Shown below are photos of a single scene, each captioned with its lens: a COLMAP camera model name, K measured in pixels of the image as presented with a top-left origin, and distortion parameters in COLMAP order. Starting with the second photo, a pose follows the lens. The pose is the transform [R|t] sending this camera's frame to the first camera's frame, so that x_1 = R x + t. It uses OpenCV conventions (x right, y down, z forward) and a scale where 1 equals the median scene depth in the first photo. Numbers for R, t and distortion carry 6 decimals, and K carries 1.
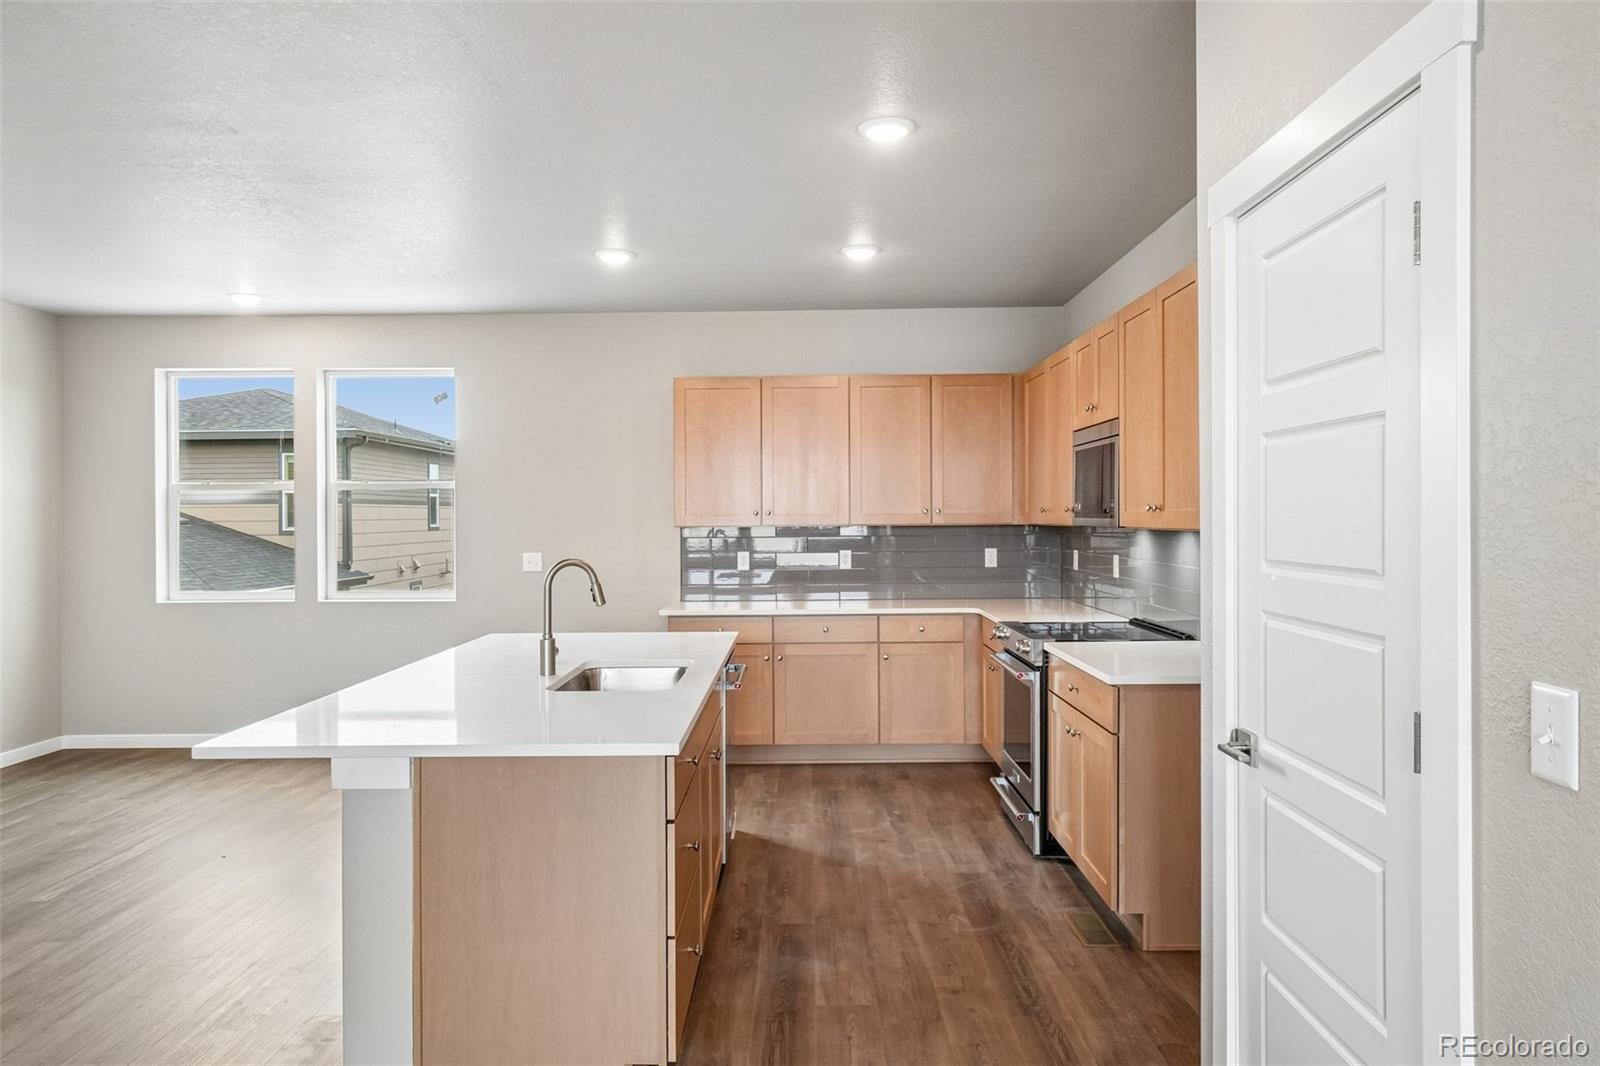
lens RADIAL K [[1050.3, 0, 794.0], [0, 1050.3, 538.8], [0, 0, 1]] dist [-0.002280, 0.009220]
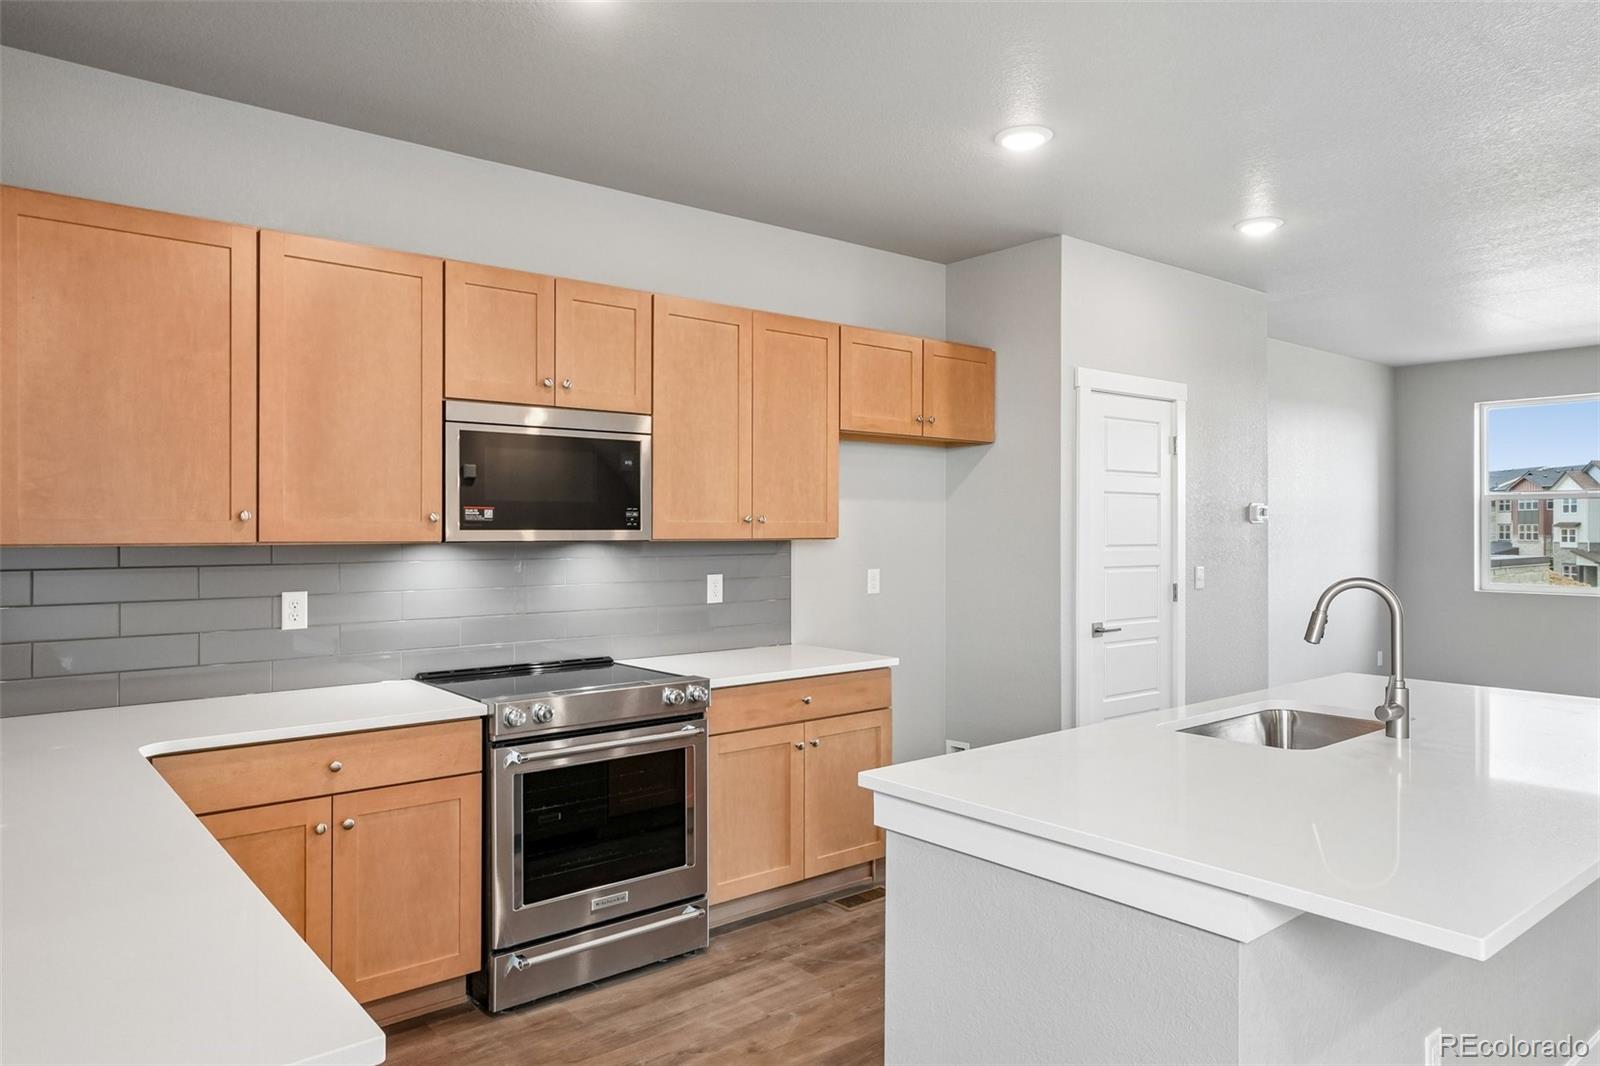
lens RADIAL K [[1050.3, 0, 776.4], [0, 1050.3, 517.4], [0, 0, 1]] dist [-0.002280, 0.009220]
pose [[-0.636184, 0.019899, 0.771280, -0.366891], [0.024077, 0.999693, -0.005932, -0.019022], [-0.771161, 0.014796, -0.636468, 1.244075]]
